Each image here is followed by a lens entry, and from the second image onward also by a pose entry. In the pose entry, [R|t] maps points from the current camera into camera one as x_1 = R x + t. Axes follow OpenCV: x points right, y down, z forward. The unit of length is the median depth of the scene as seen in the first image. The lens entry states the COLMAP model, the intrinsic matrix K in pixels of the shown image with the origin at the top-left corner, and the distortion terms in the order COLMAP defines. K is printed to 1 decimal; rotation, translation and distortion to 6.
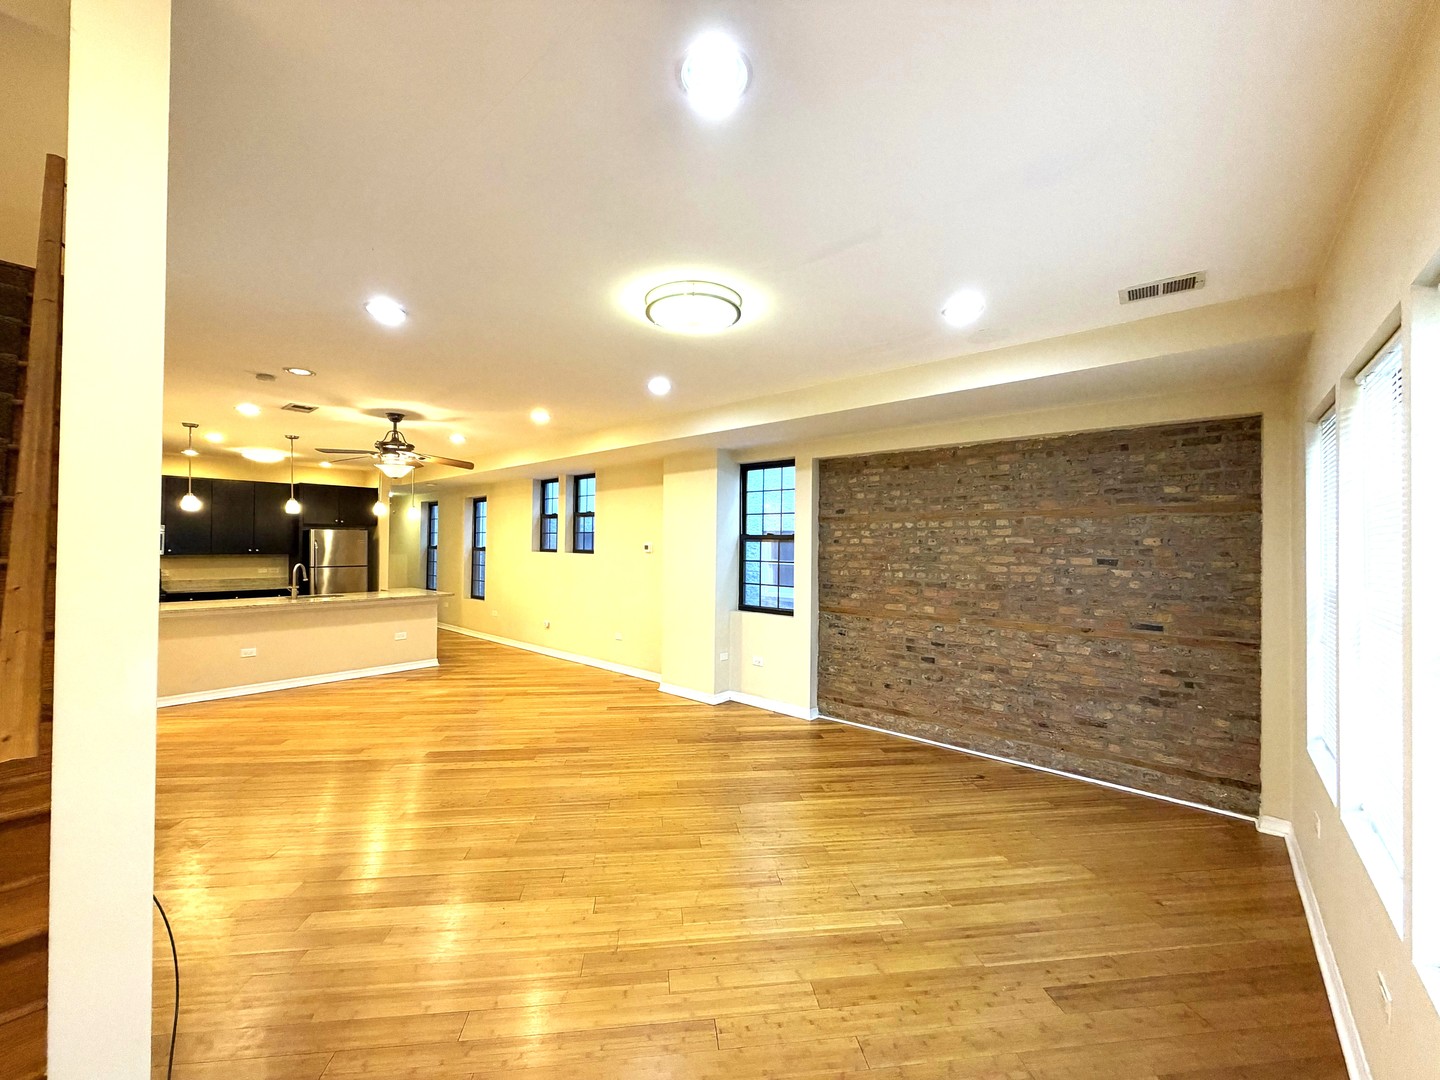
lens RADIAL K [[570.3, 0, 717.8], [0, 570.3, 539.6], [0, 0, 1]] dist [-0.004407, -0.000282]
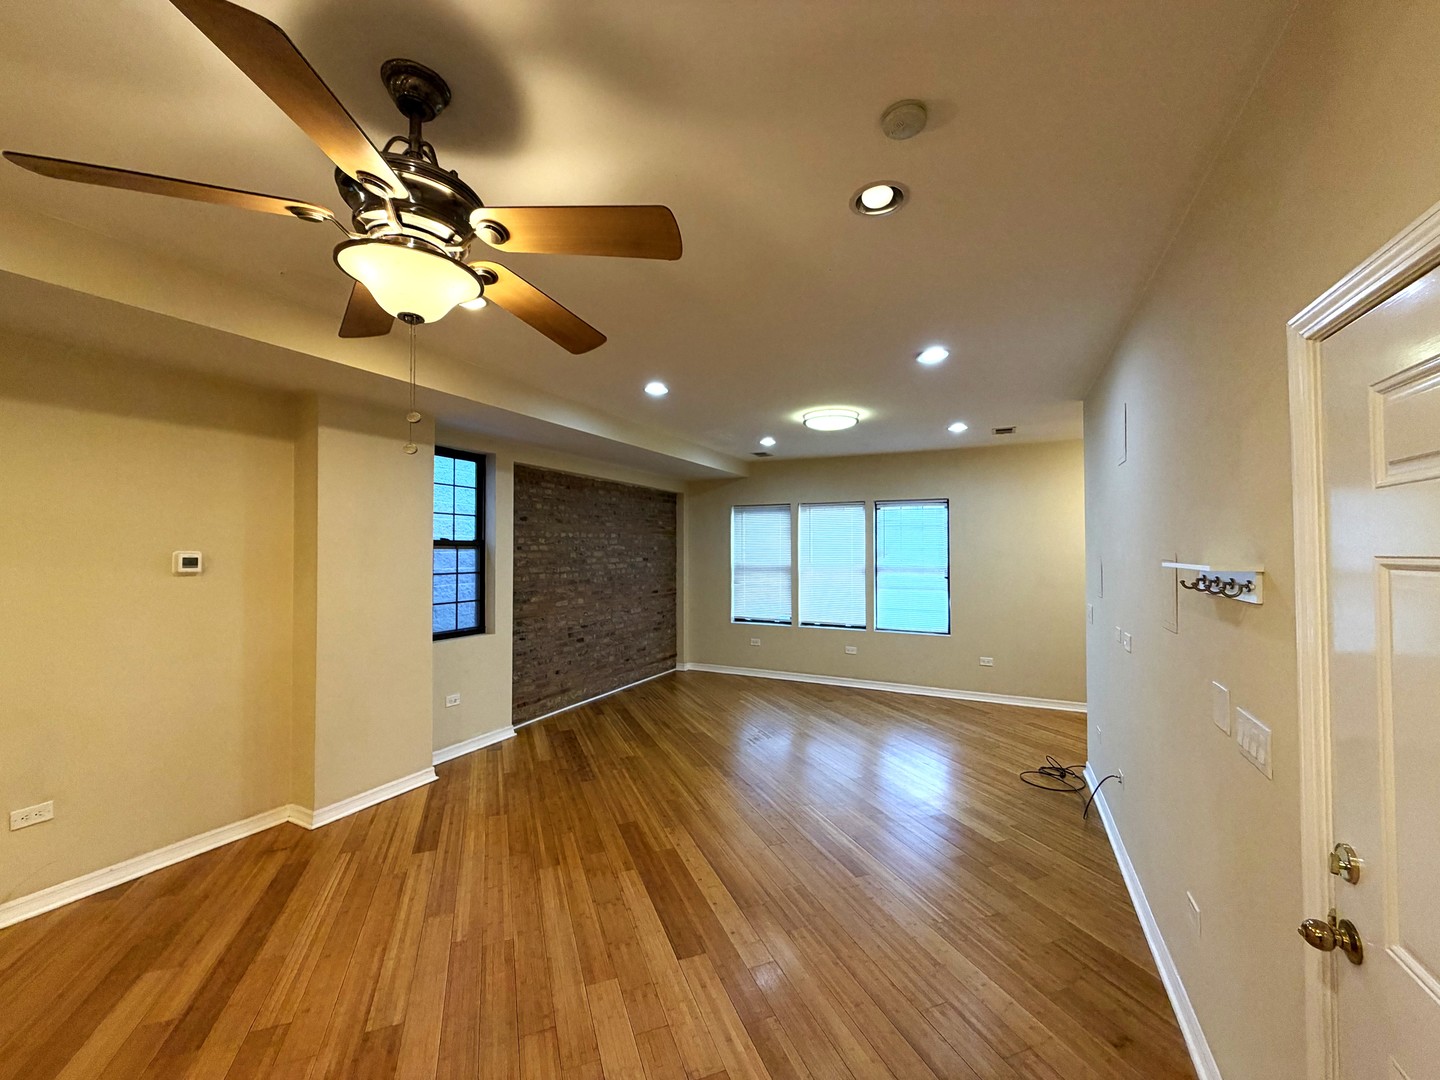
lens RADIAL K [[570.3, 0, 718.3], [0, 570.3, 540.2], [0, 0, 1]] dist [-0.004407, -0.000282]
pose [[-0.257245, 0.006434, 0.966325, -0.962424], [-0.010705, 0.999898, -0.009507, -0.006083], [-0.966287, -0.012790, -0.257150, 1.039278]]
